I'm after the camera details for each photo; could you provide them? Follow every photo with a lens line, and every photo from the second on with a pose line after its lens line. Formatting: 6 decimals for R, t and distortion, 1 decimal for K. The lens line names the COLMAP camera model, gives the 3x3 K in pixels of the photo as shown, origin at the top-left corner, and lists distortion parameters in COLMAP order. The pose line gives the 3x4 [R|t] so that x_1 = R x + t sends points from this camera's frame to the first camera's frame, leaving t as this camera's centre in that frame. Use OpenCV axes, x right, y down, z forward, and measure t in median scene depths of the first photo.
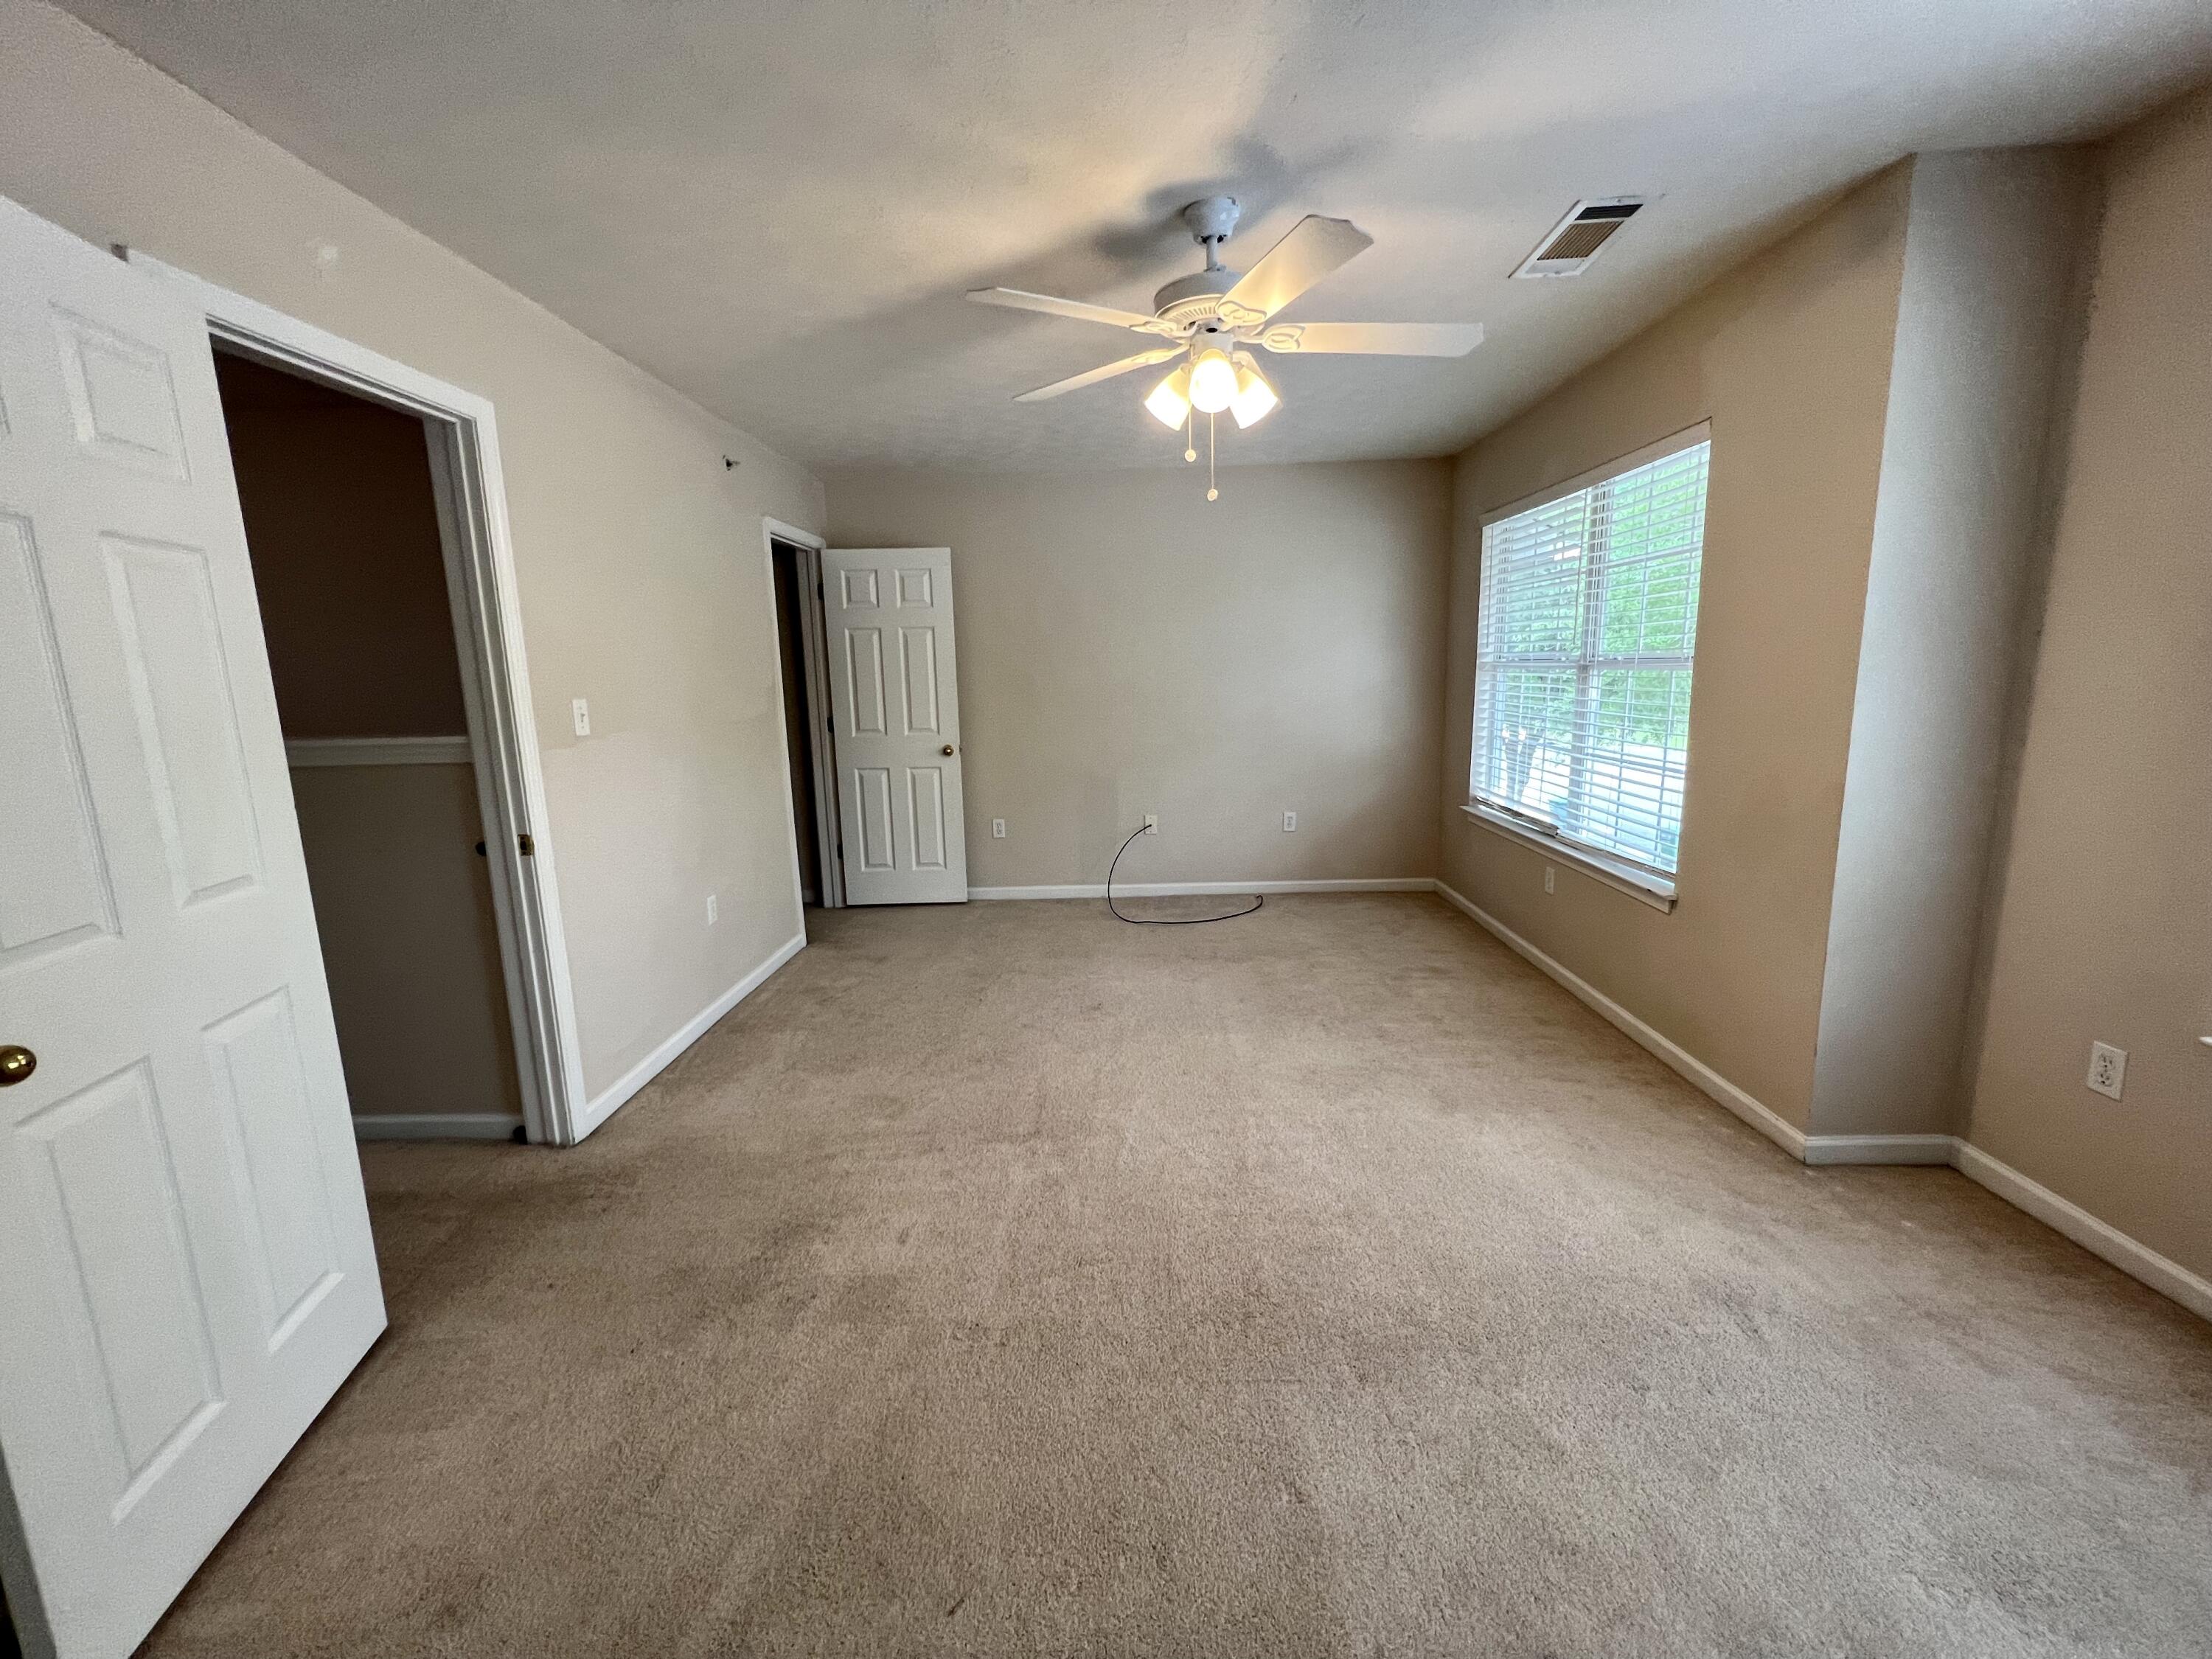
lens RADIAL K [[882.0, 0, 1103.0], [0, 882.0, 821.5], [0, 0, 1]] dist [-0.001475, 0.000008]
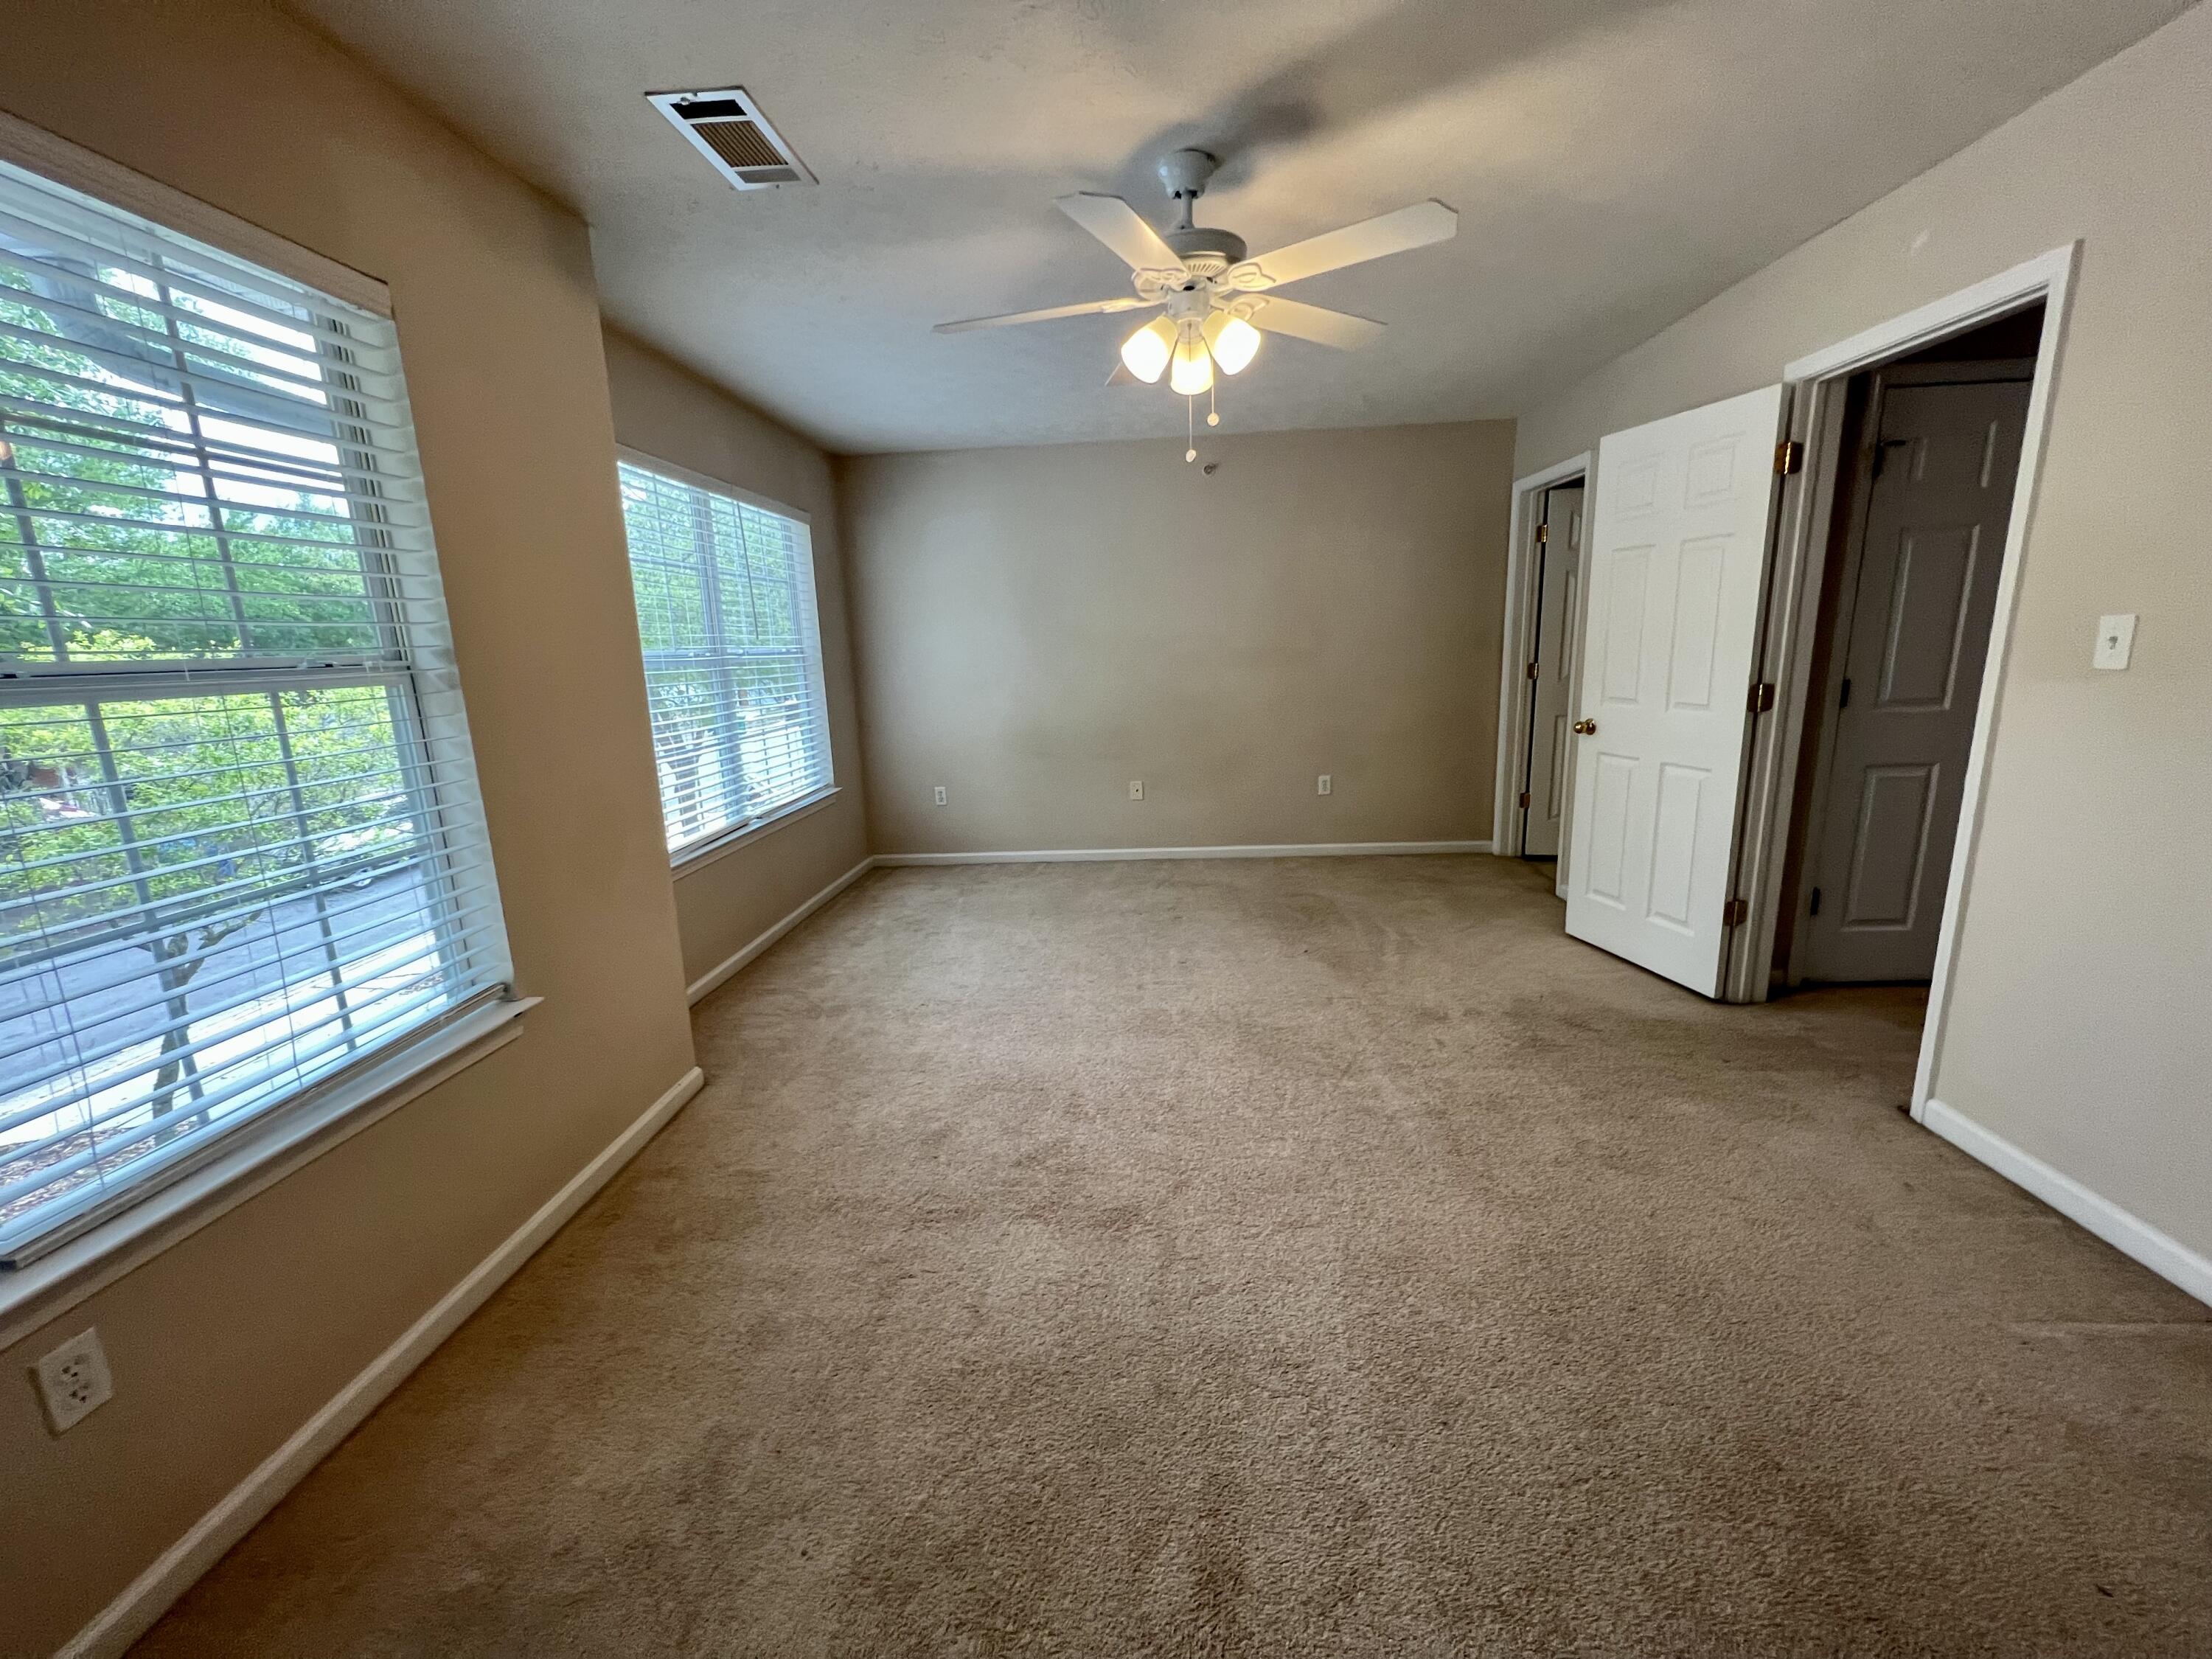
lens RADIAL K [[882.0, 0, 1103.0], [0, 882.0, 821.5], [0, 0, 1]] dist [-0.001475, 0.000008]
pose [[-0.997311, 0.054925, 0.048515, 0.175756], [0.068716, 0.930952, 0.358618, -0.309118], [-0.025468, 0.360988, -0.932223, 1.837158]]
